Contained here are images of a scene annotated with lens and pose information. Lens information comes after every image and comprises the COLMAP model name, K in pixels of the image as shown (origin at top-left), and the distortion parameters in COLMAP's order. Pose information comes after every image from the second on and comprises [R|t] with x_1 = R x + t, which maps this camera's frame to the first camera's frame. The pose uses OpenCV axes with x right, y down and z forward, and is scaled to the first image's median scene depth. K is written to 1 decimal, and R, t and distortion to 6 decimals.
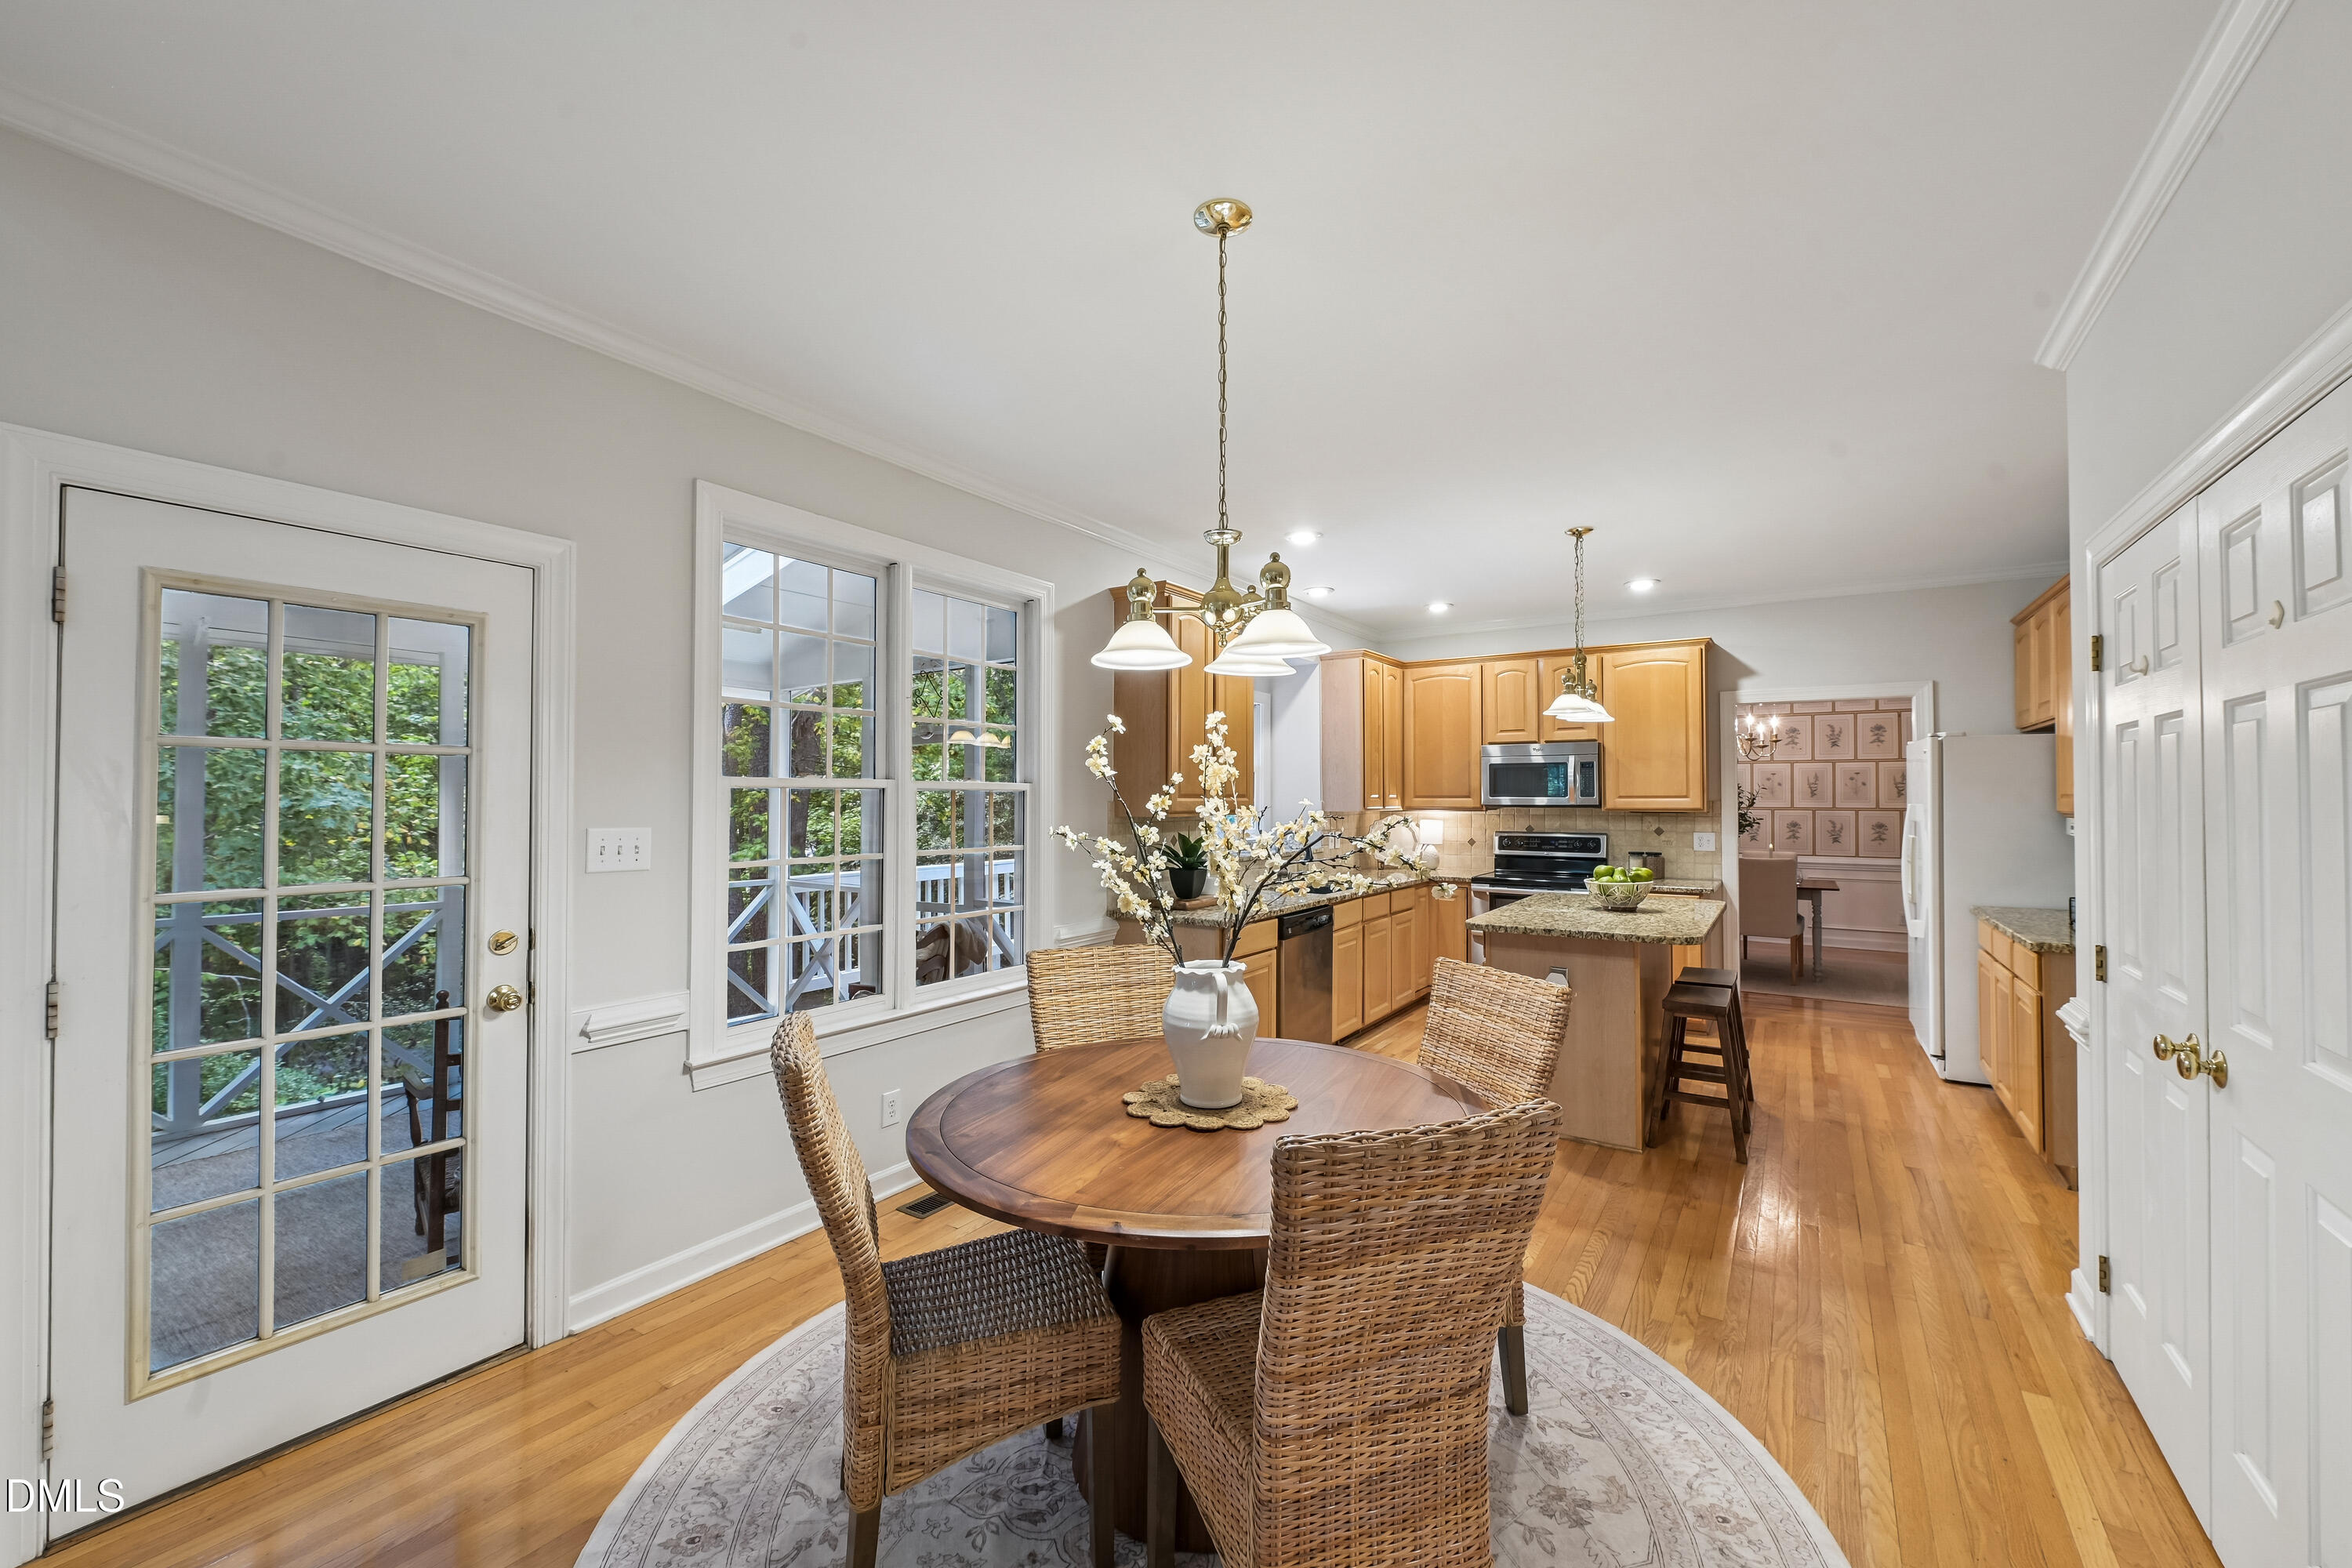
lens RADIAL K [[957.2, 0, 1175.4], [0, 957.2, 785.2], [0, 0, 1]] dist [-0.002163, -0.000173]
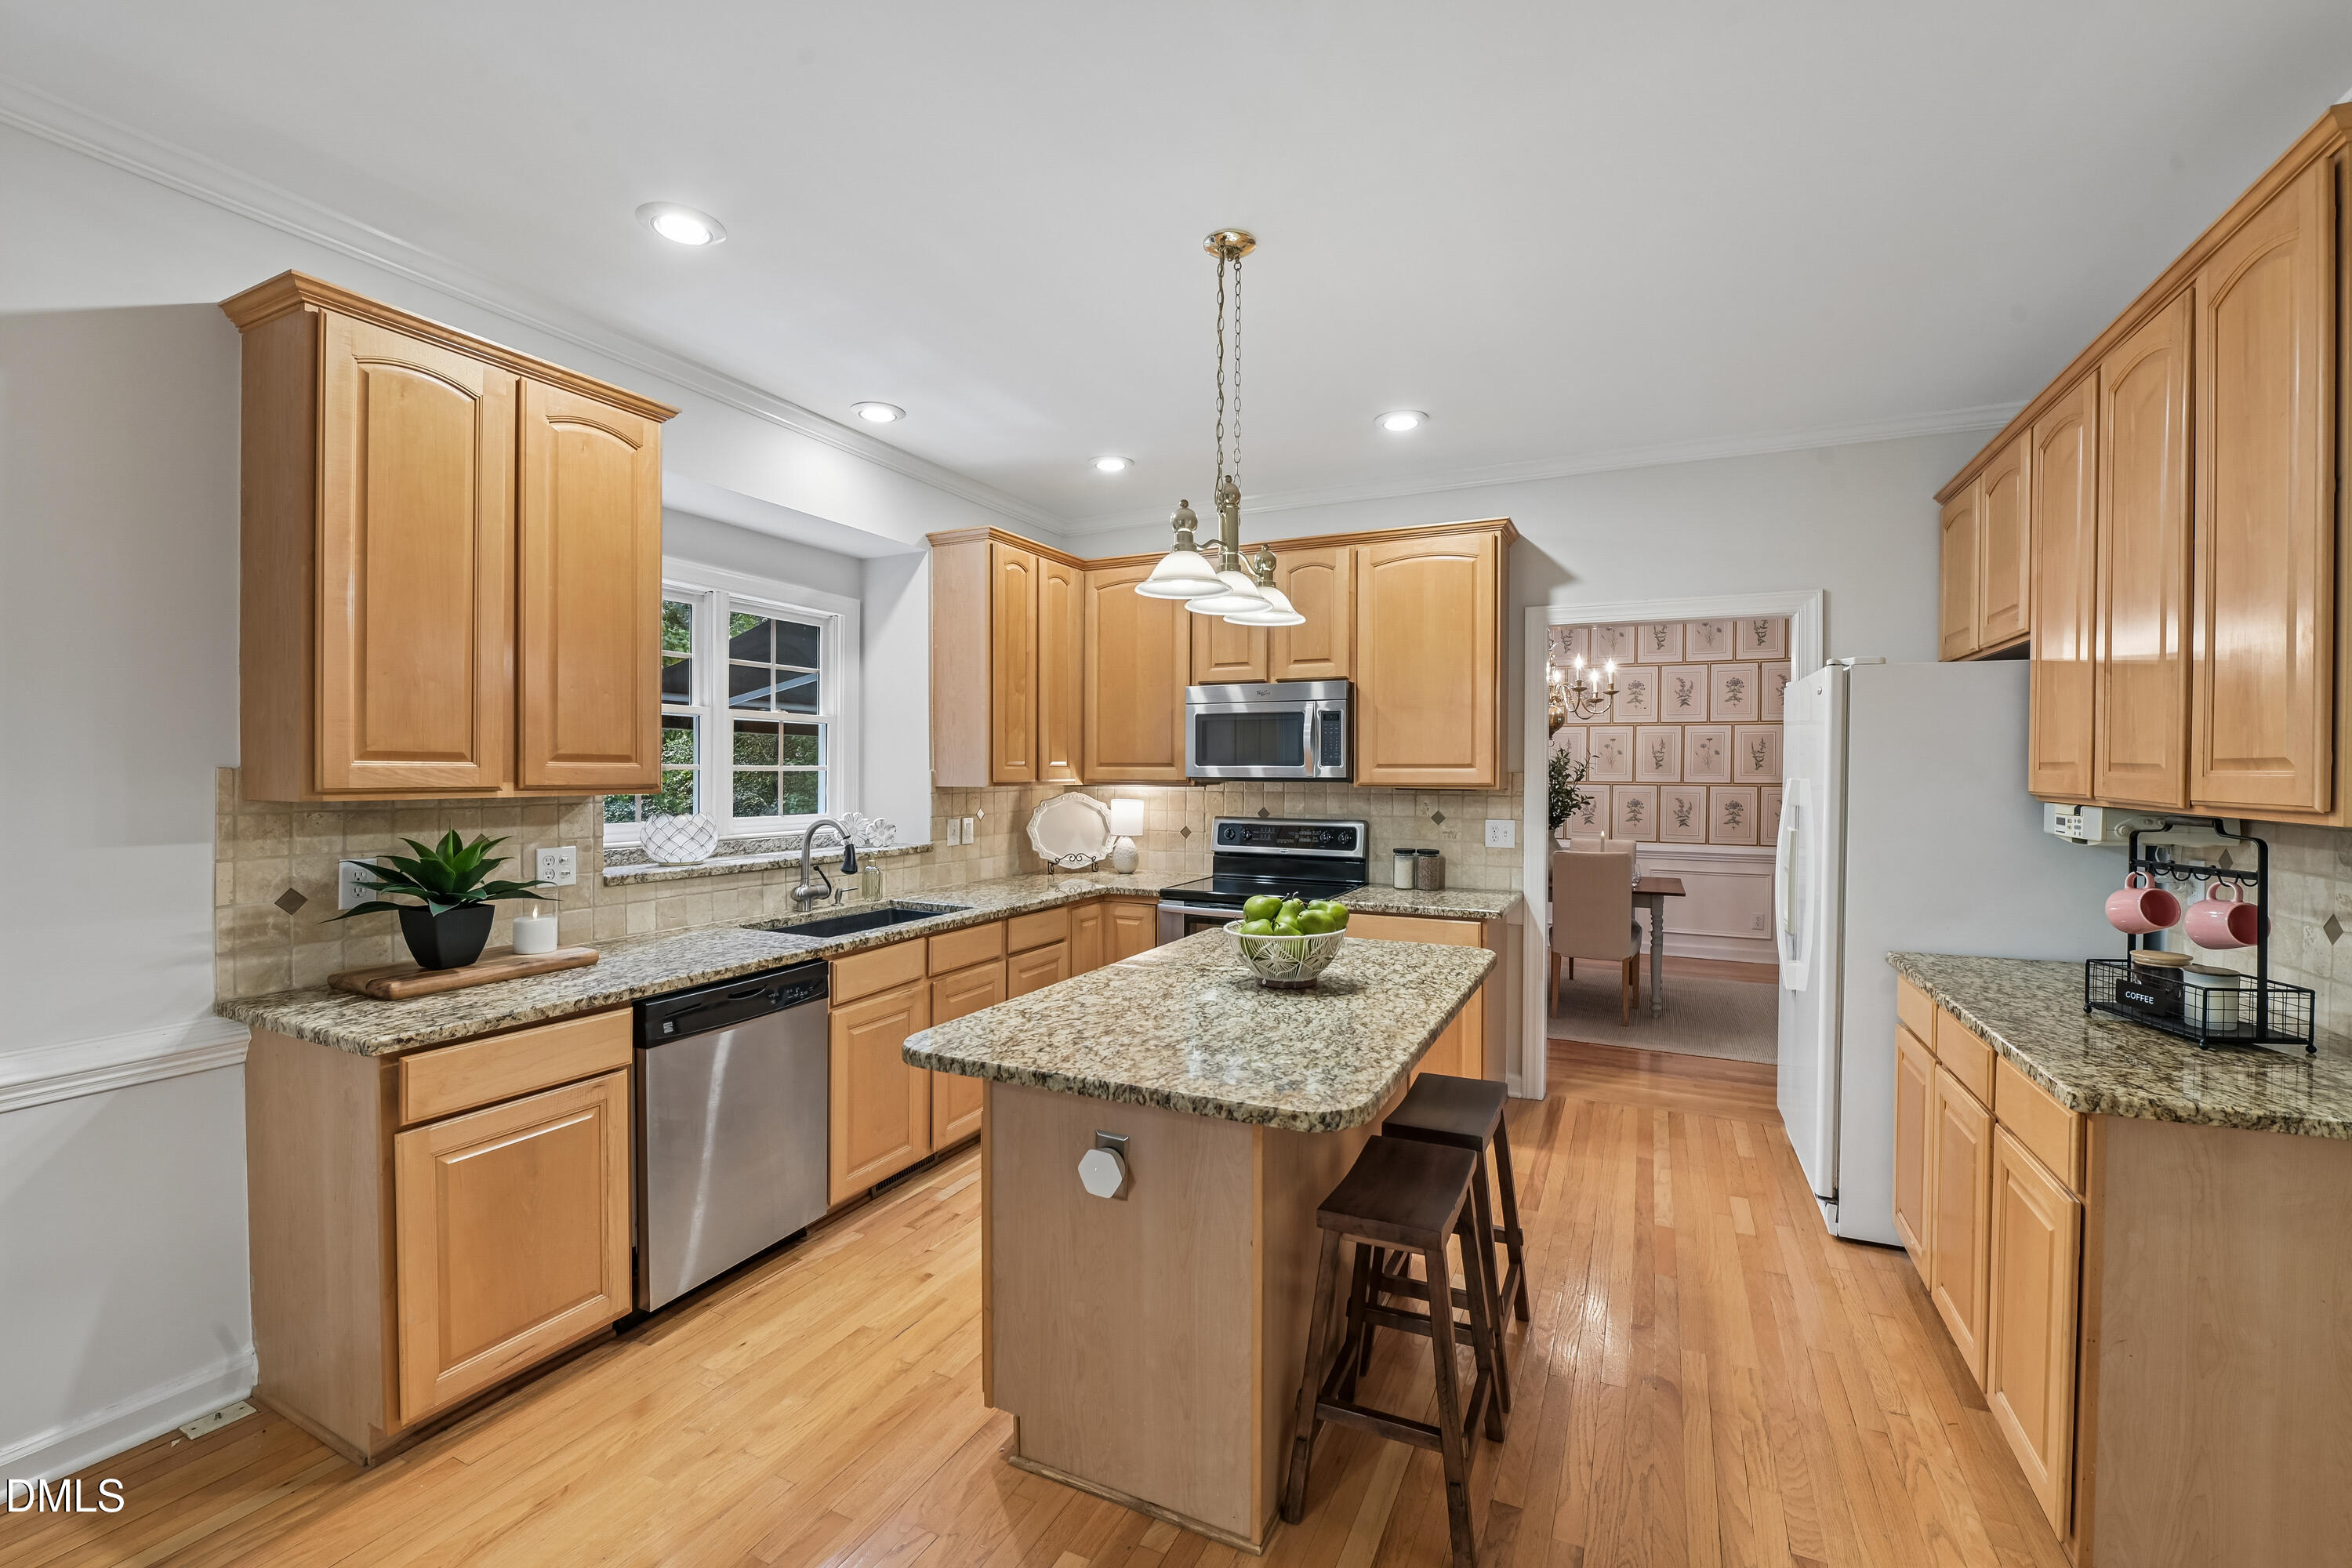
lens RADIAL K [[1003.2, 0, 1176.7], [0, 1003.2, 789.0], [0, 0, 1]] dist [-0.013620, -0.000731]
pose [[0.991090, 0.001614, 0.133185, 0.234568], [-0.006044, 0.999441, 0.032867, 0.006248], [-0.133058, -0.033379, 0.990546, 0.336826]]
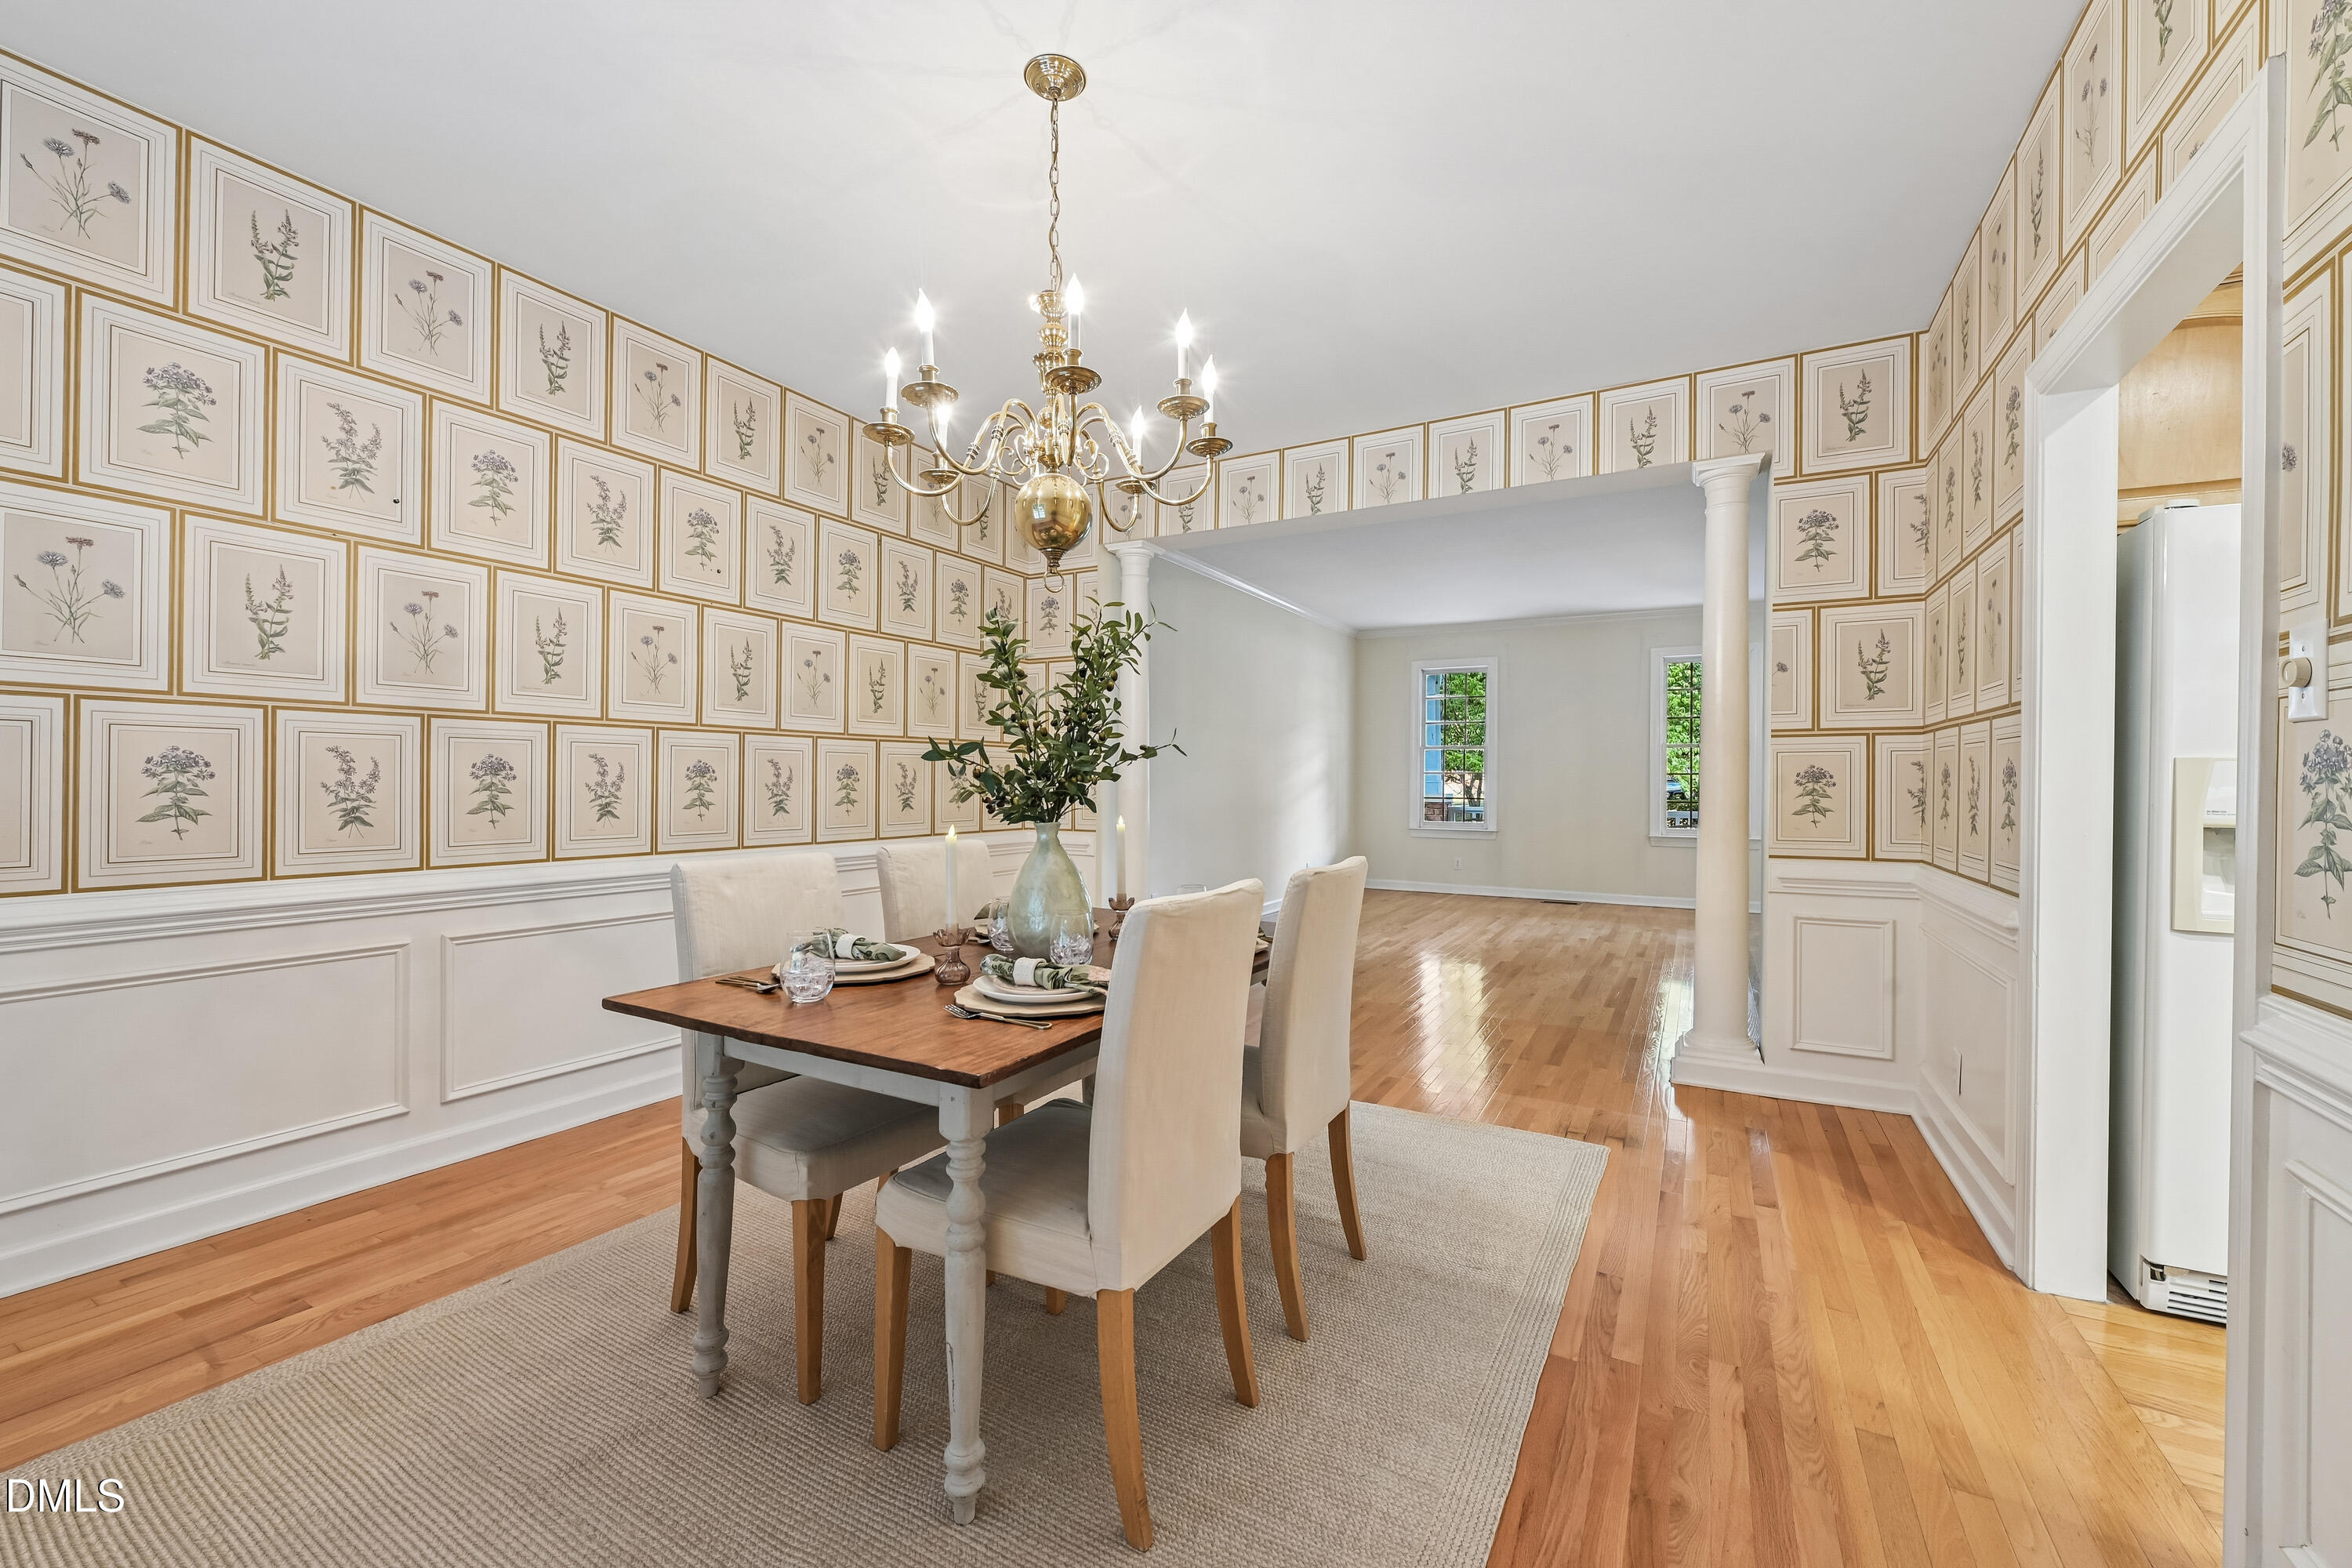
lens RADIAL K [[957.2, 0, 1183.8], [0, 957.2, 776.2], [0, 0, 1]] dist [-0.002163, -0.000173]
pose [[-0.091846, -0.005561, 0.995758, 0.379967], [-0.034603, 0.999398, 0.002389, 0.054131], [-0.995172, -0.034237, -0.091983, 1.264891]]
